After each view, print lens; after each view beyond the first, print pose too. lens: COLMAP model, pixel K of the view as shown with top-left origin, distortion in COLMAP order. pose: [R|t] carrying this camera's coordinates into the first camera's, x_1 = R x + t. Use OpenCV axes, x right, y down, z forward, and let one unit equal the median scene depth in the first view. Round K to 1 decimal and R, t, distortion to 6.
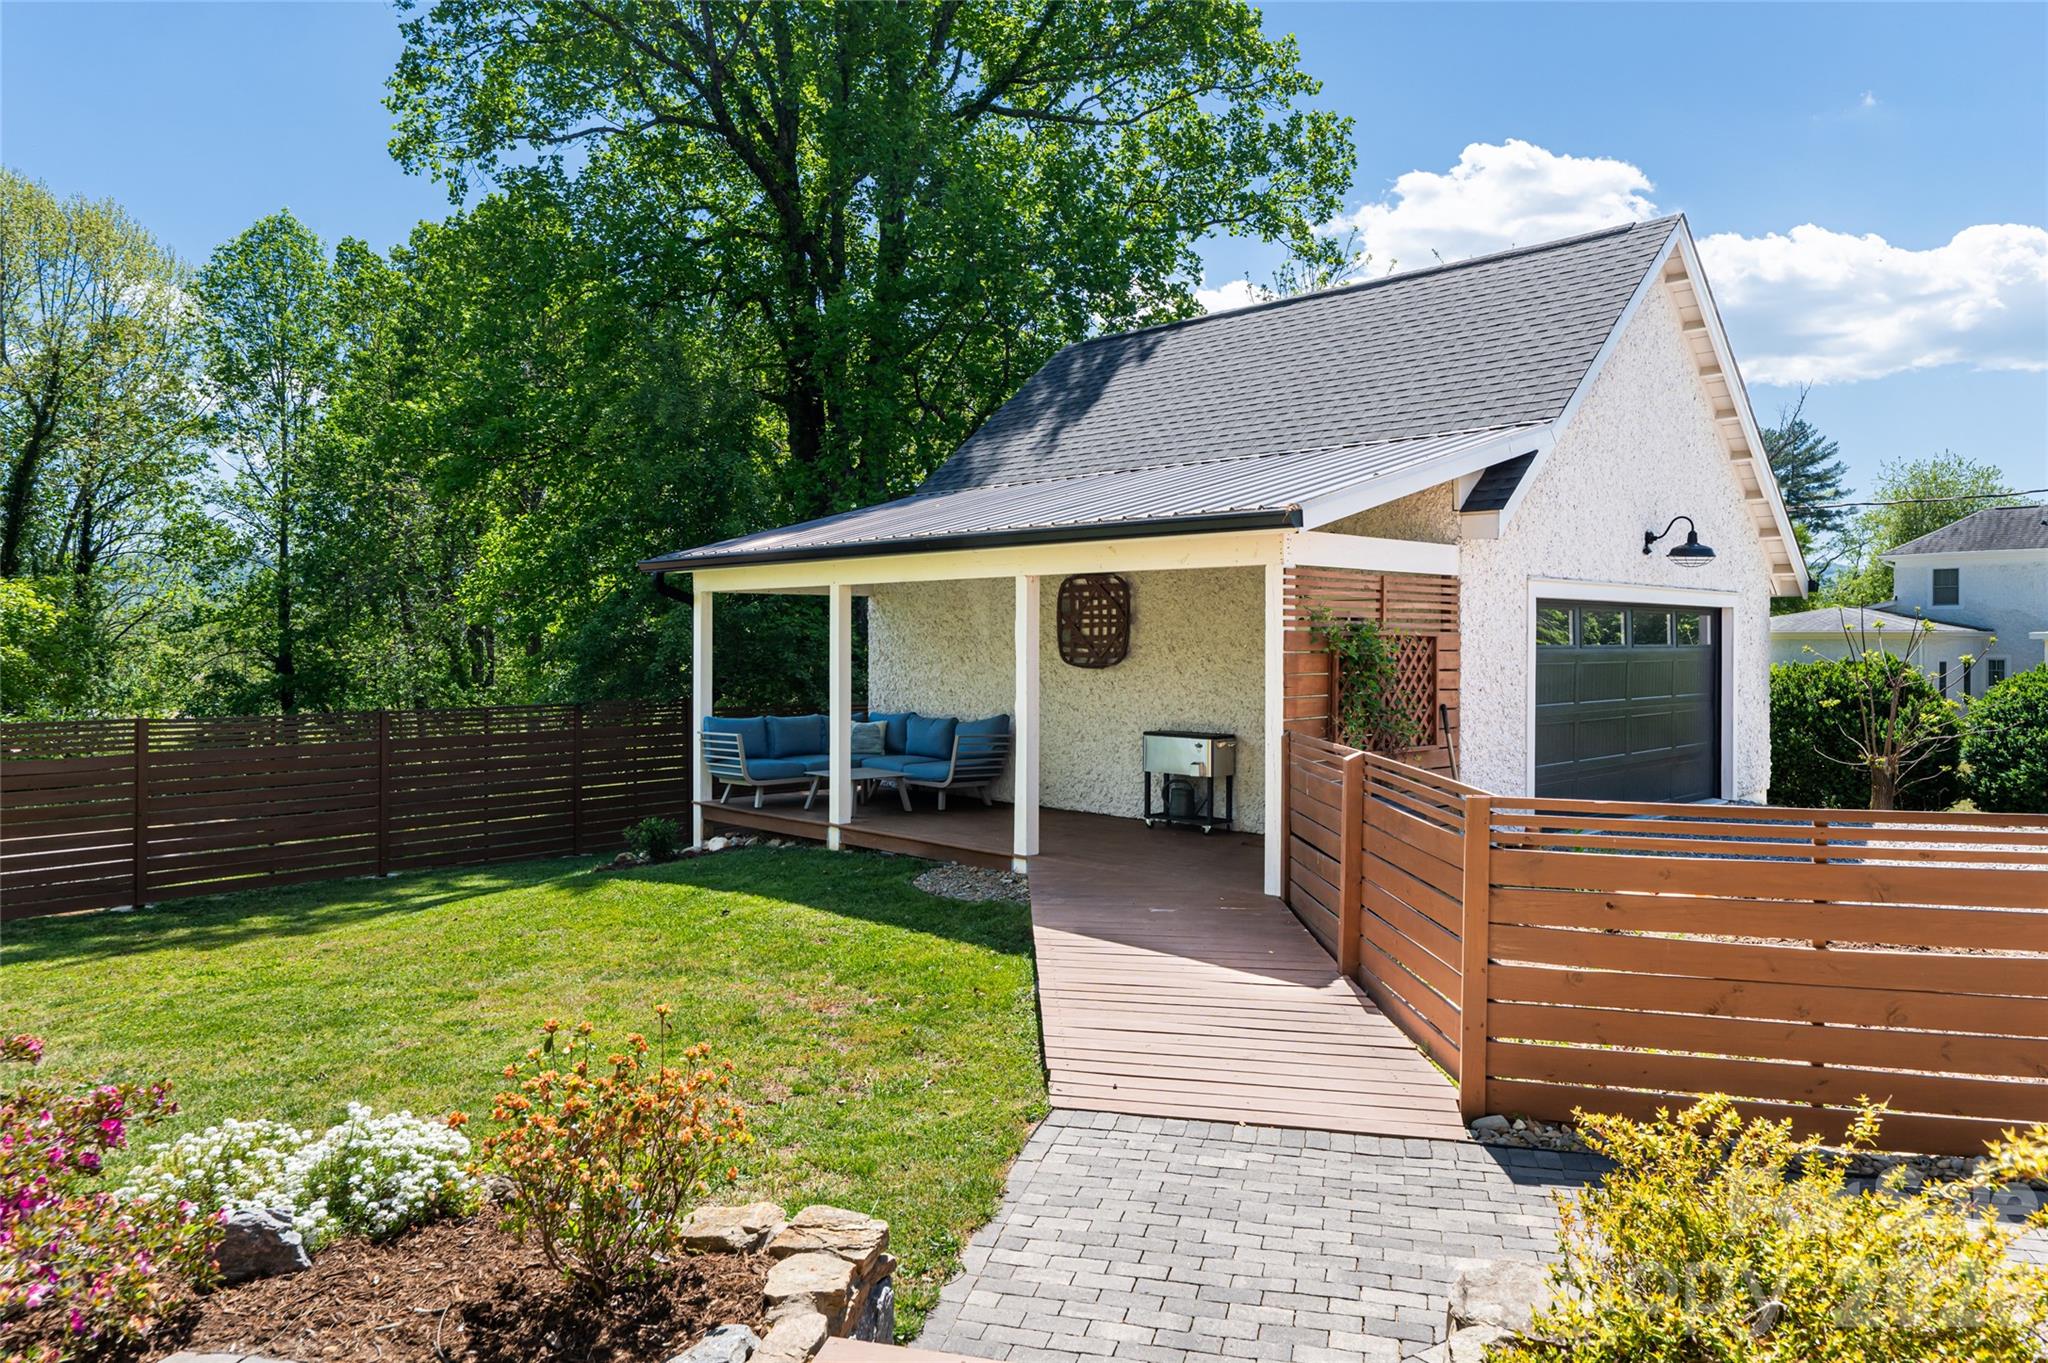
lens RADIAL K [[1293.6, 0, 1024.0], [0, 1293.6, 681.5], [0, 0, 1]] dist [-0.001278, -0.000757]
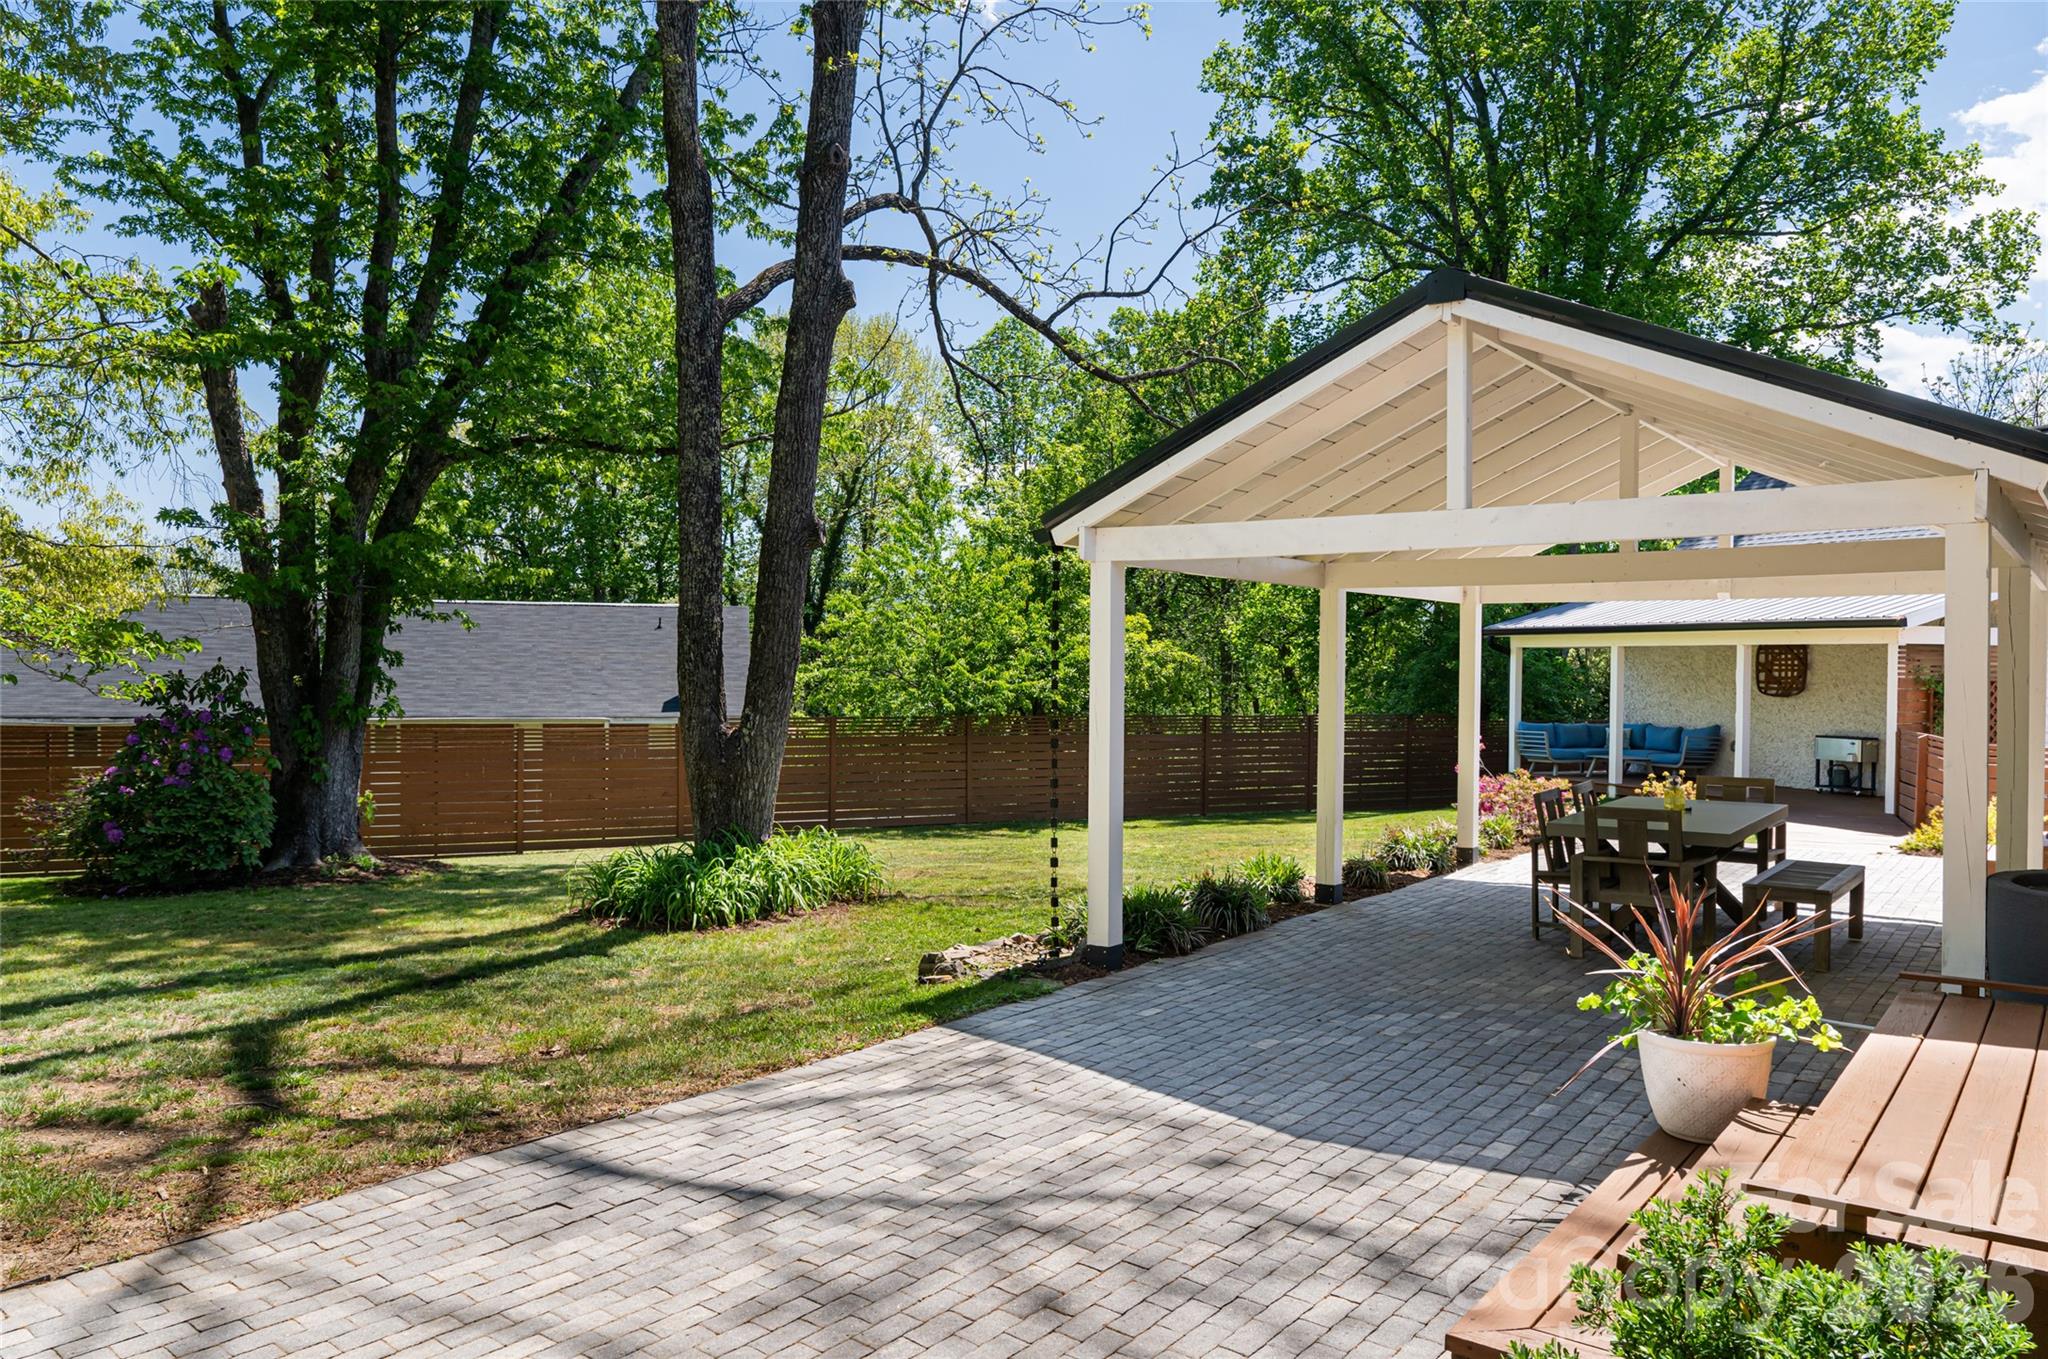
lens RADIAL K [[1470.4, 0, 1024.0], [0, 1470.4, 679.5], [0, 0, 1]] dist [0.017758, -0.006441]
pose [[0.919593, 0.011966, -0.392691, -0.090770], [-0.021092, 0.999598, -0.018935, 0.022703], [0.392306, 0.025695, 0.919476, -1.060174]]
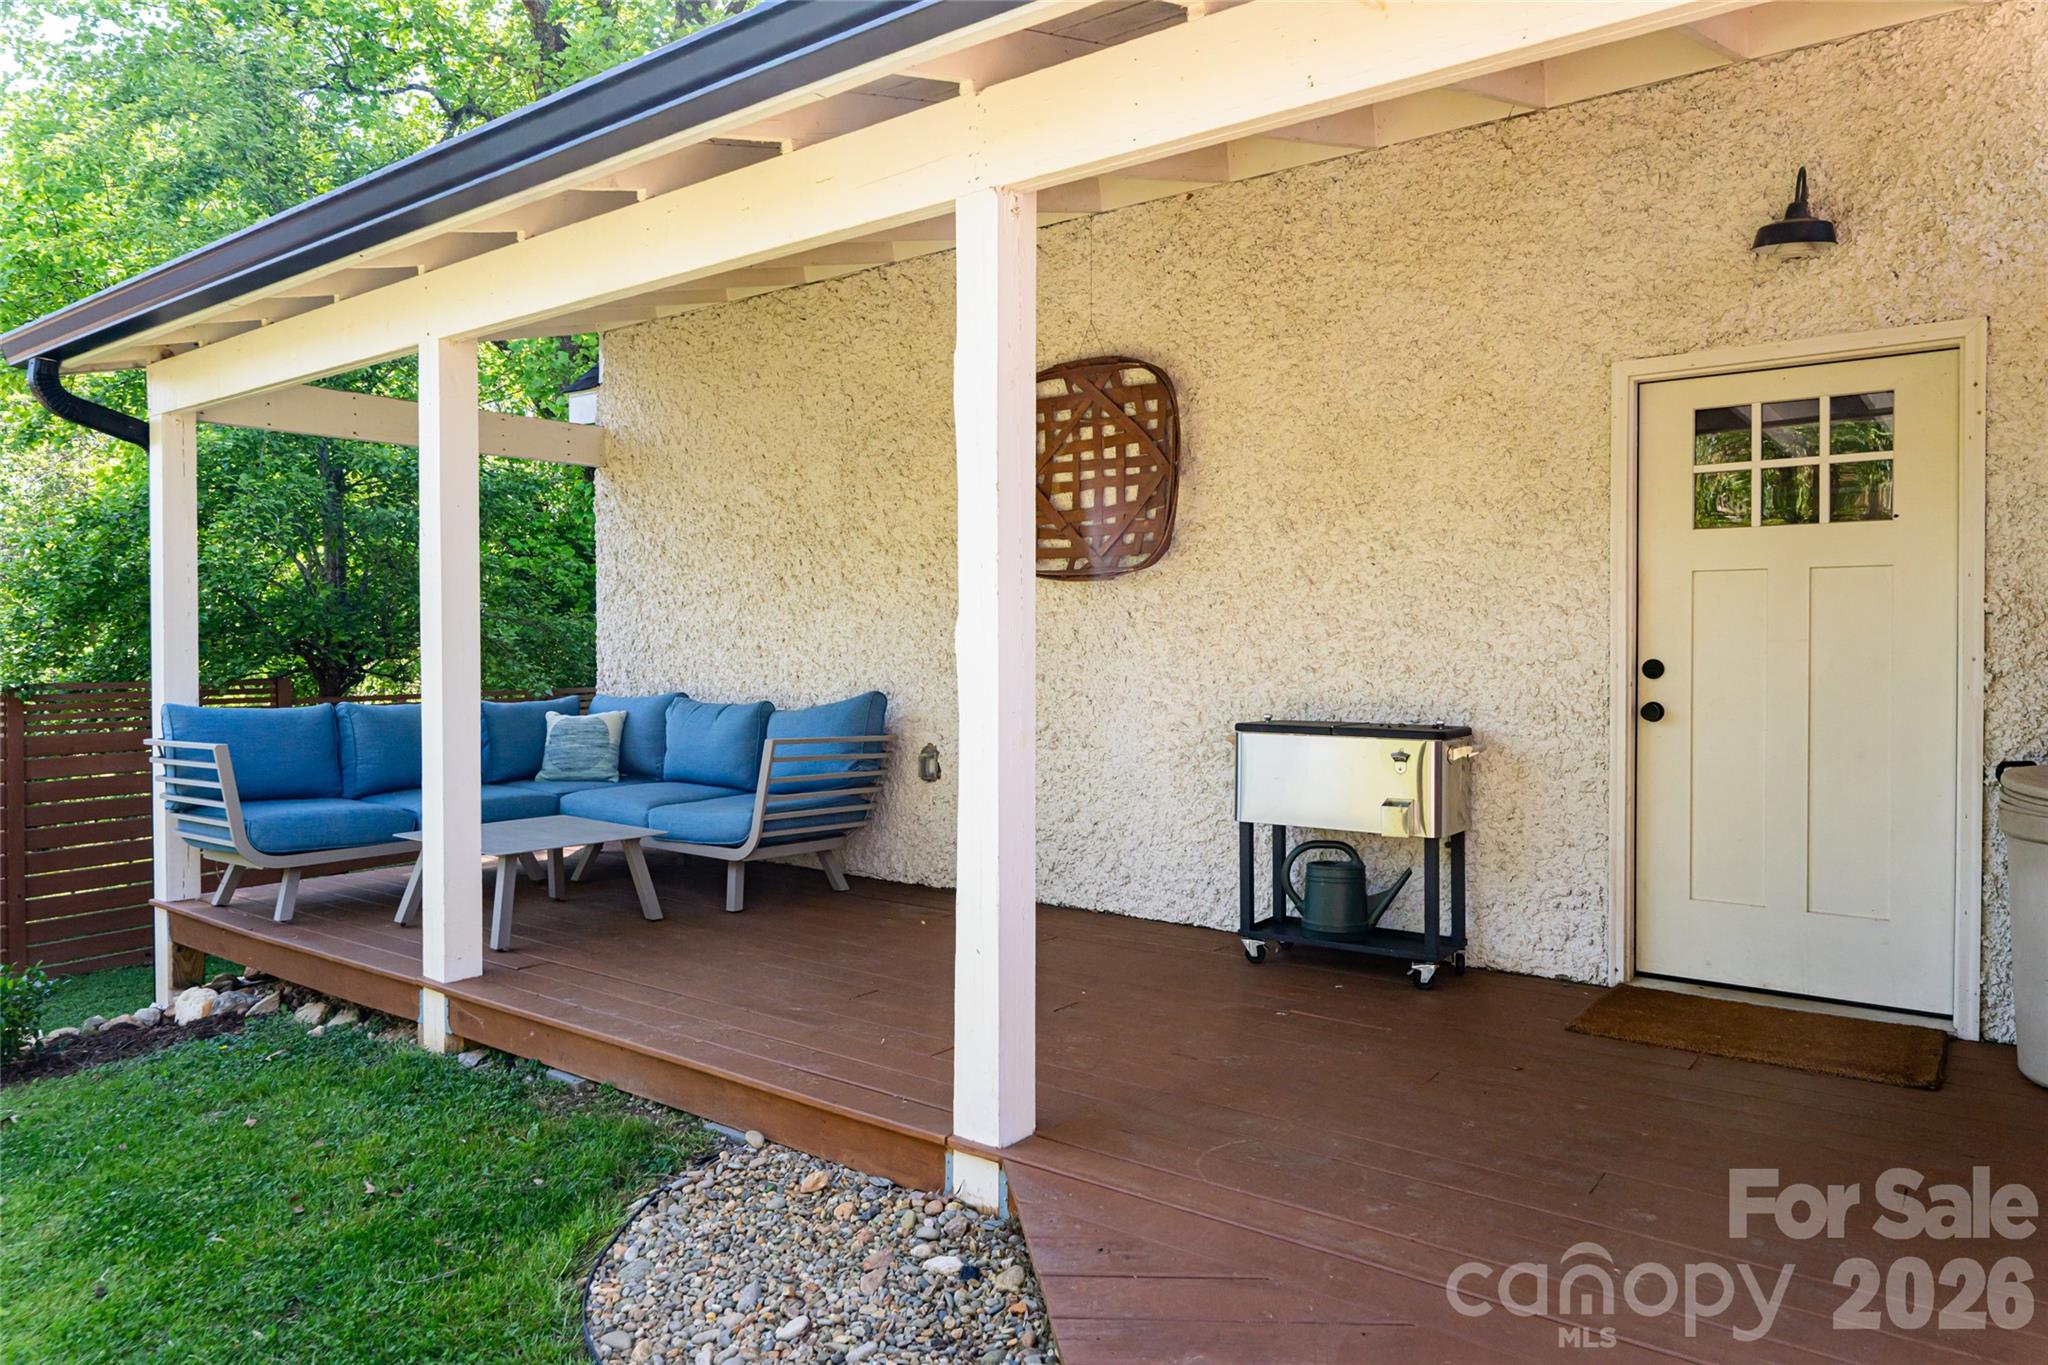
lens RADIAL K [[1277.7, 0, 1024.0], [0, 1277.7, 682.5], [0, 0, 1]] dist [0.001004, 0.000463]
pose [[0.991152, -0.007279, 0.132534, -0.023975], [0.007400, 0.999973, -0.000422, 0.023623], [-0.132527, 0.001399, 0.991178, 0.566890]]
